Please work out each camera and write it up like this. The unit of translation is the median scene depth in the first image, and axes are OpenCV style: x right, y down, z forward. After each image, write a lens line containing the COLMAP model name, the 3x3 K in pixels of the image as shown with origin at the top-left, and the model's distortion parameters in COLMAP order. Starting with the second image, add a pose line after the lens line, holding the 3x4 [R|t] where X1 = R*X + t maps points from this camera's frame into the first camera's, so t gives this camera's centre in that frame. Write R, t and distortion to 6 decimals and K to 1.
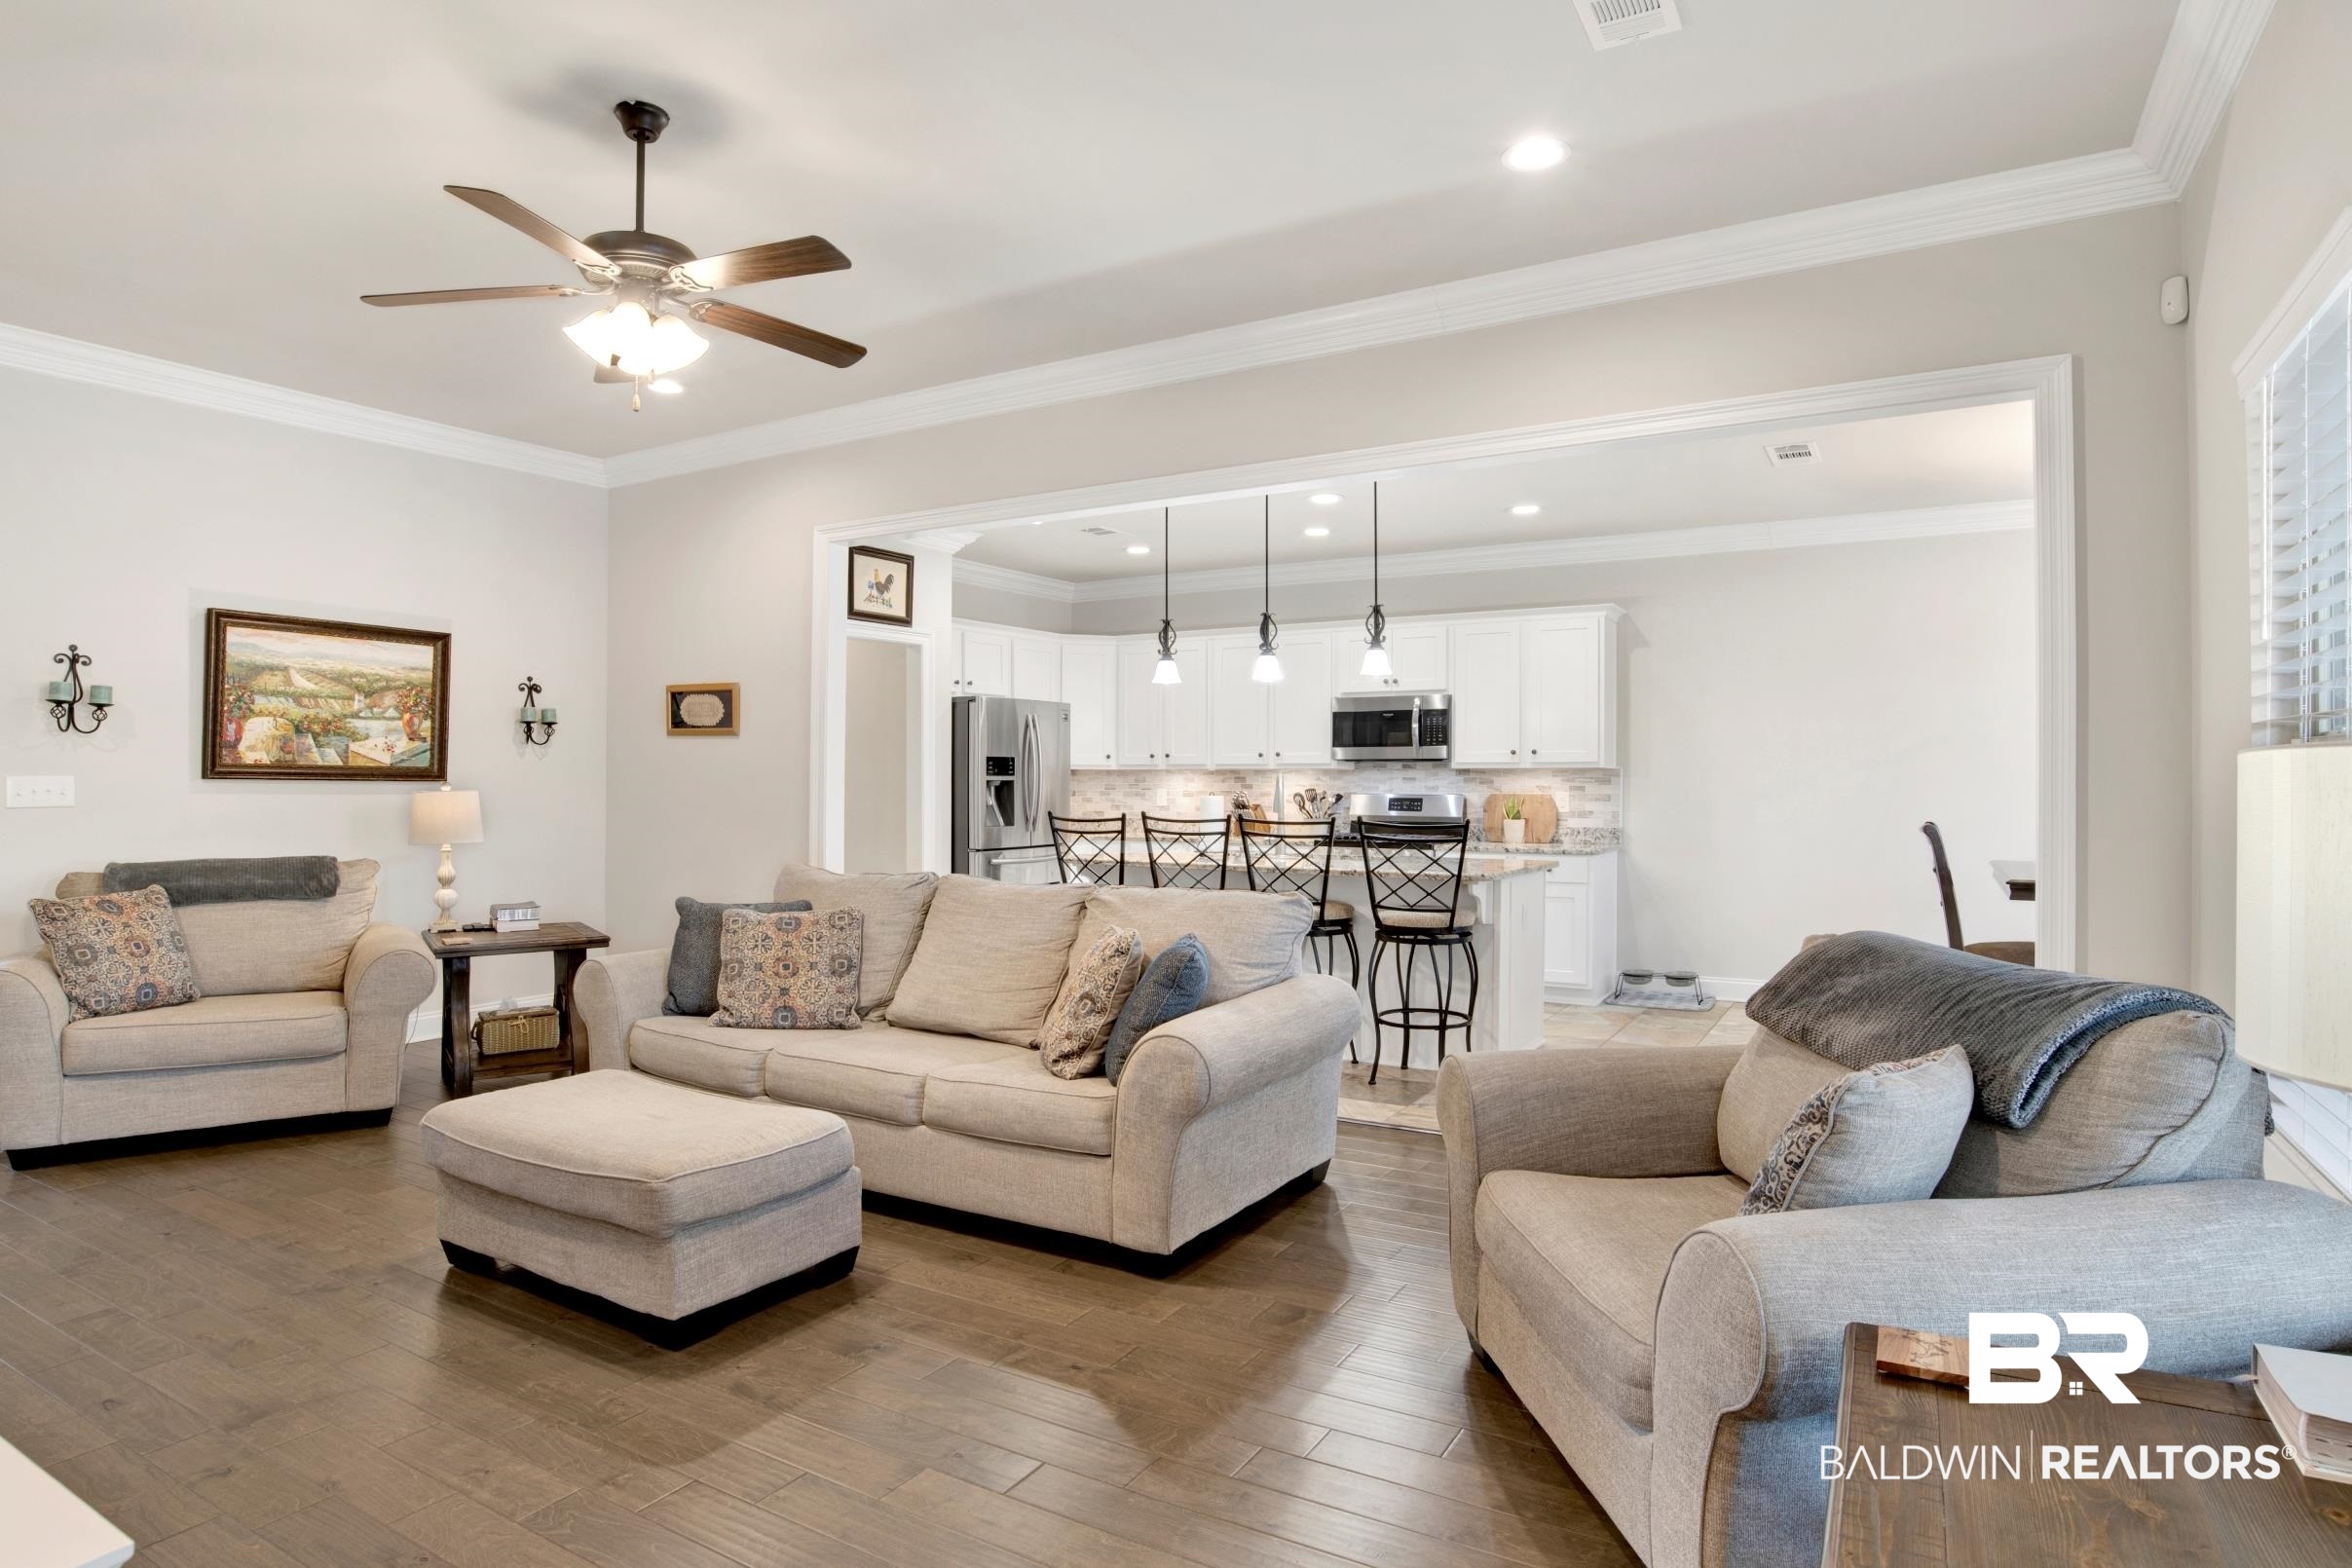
lens RADIAL K [[1299.8, 0, 1153.9], [0, 1299.8, 798.0], [0, 0, 1]] dist [-0.004112, 0.001800]
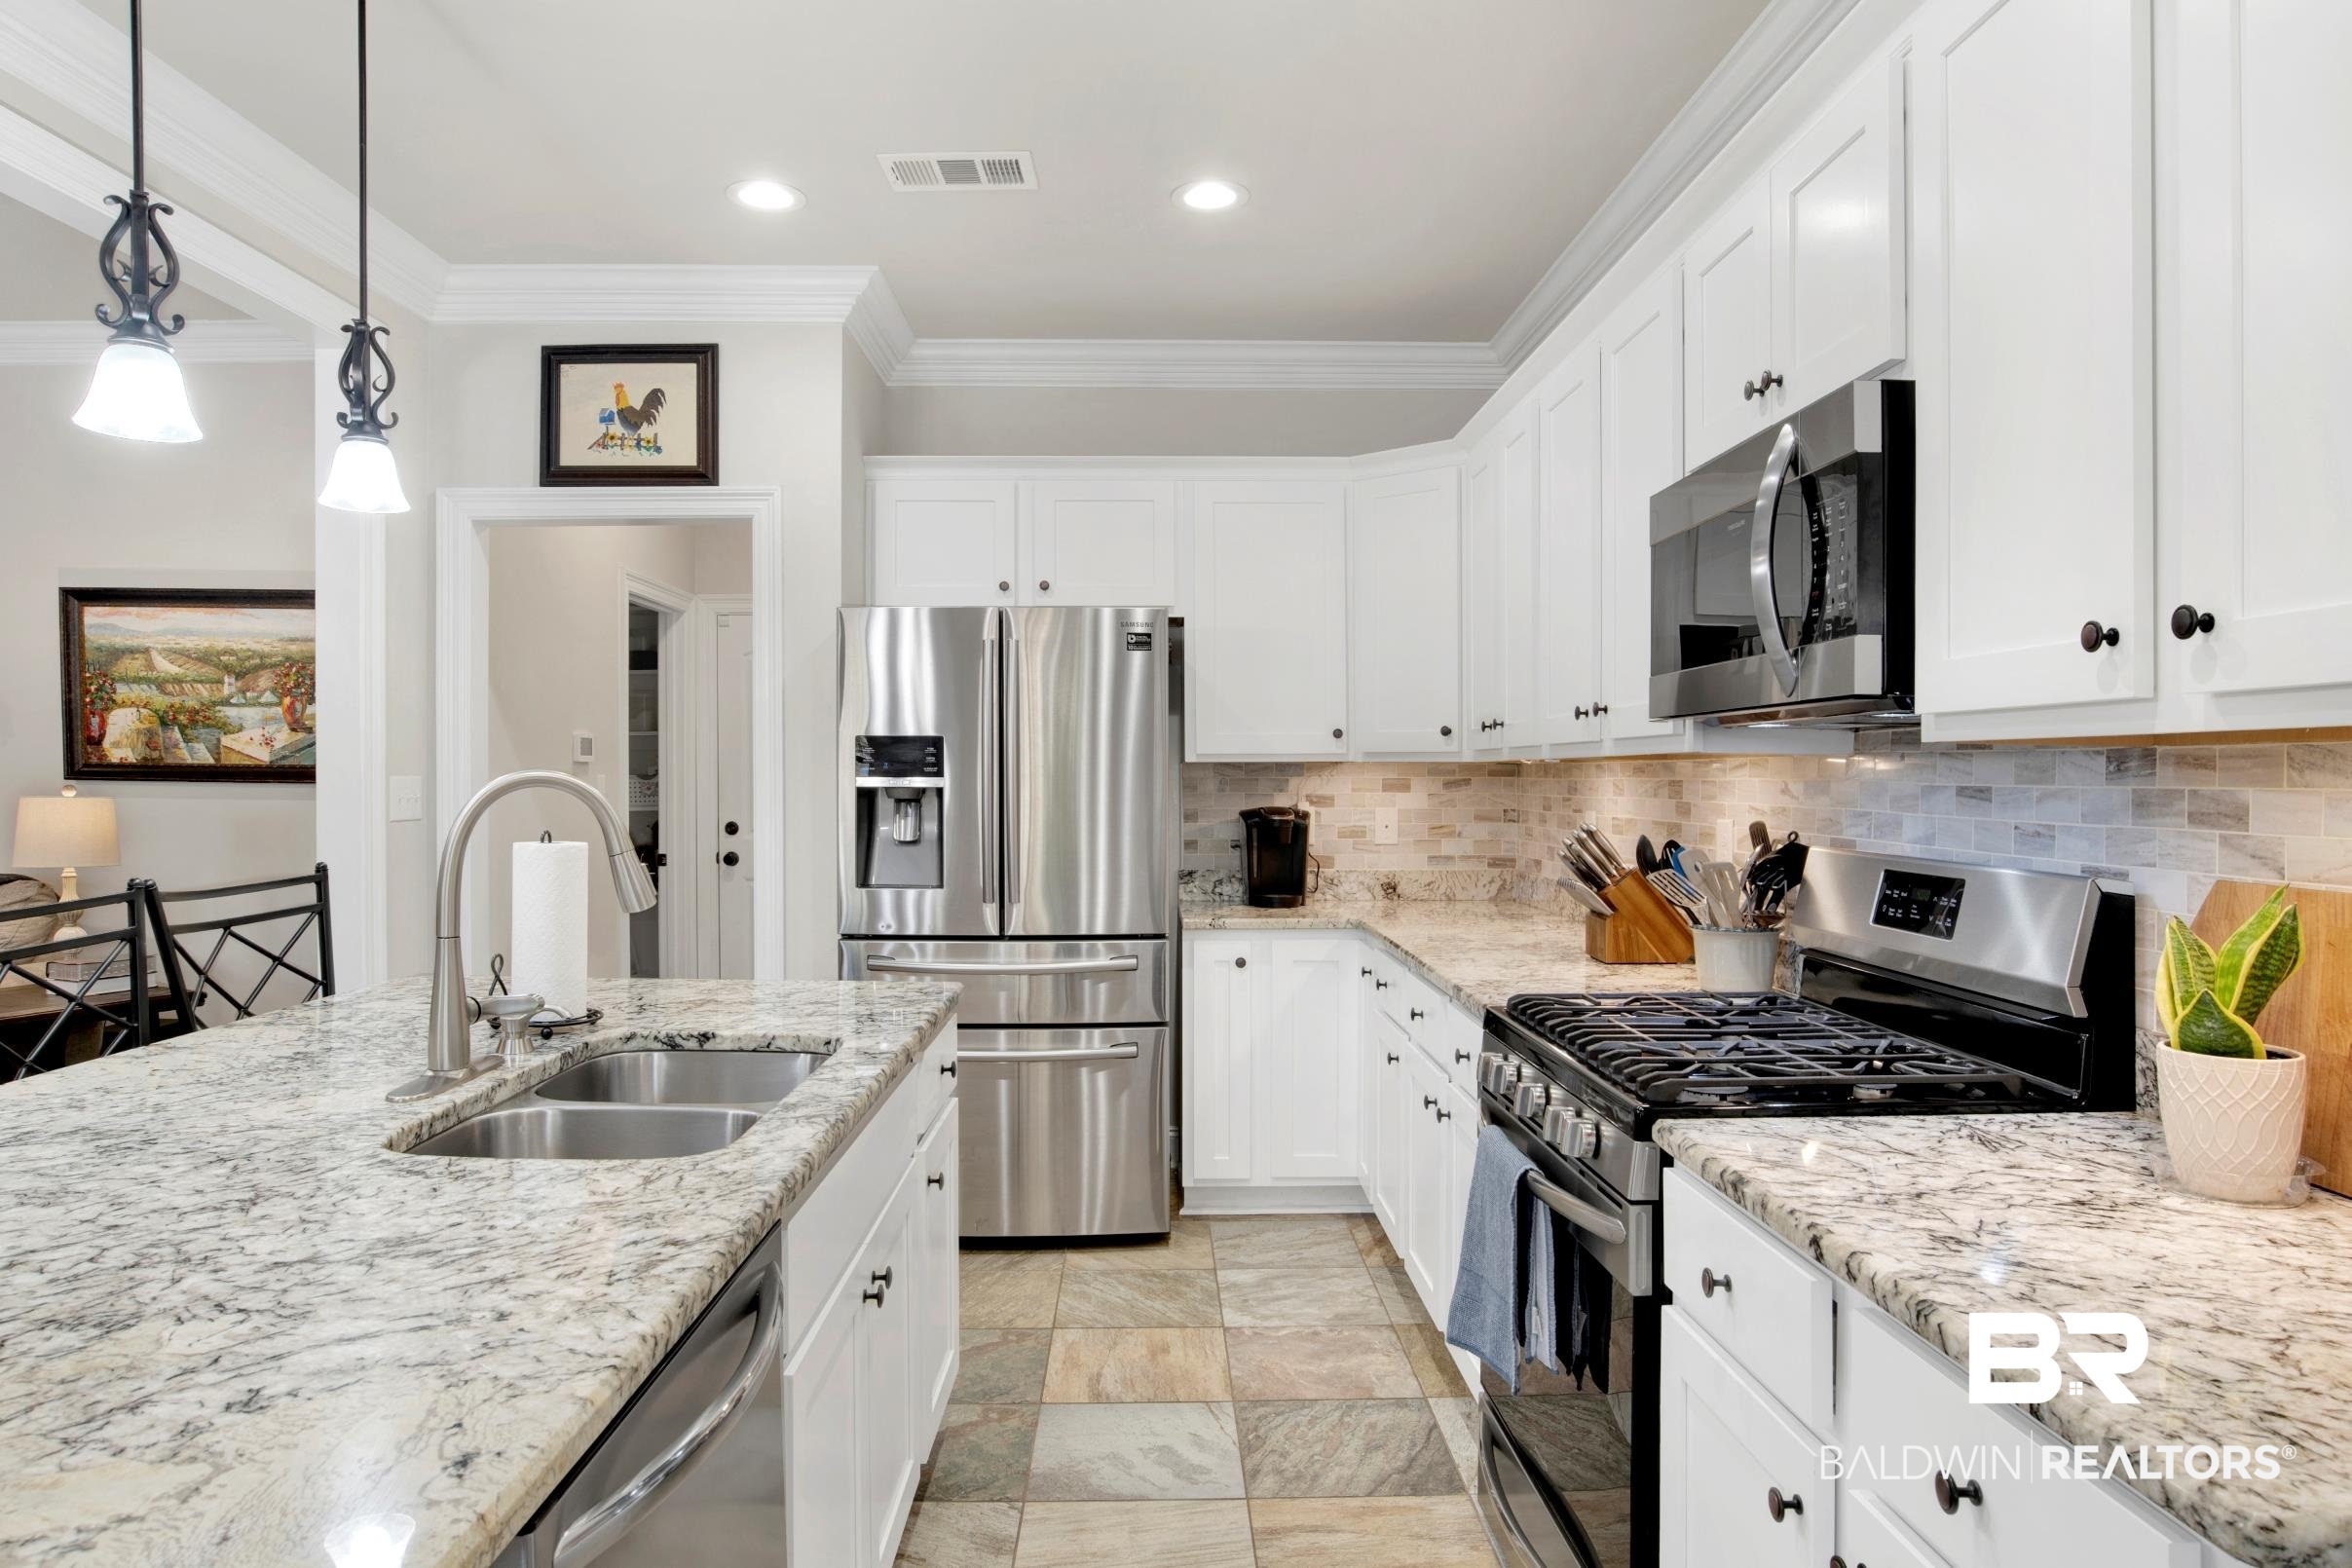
lens RADIAL K [[1418.0, 0, 1157.7], [0, 1418.0, 777.0], [0, 0, 1]] dist [-0.050405, 0.014357]
pose [[0.562291, 0.001992, -0.826937, 0.376199], [-0.013881, 0.999879, -0.007030, -0.016061], [0.826823, 0.015432, 0.562250, 0.857889]]
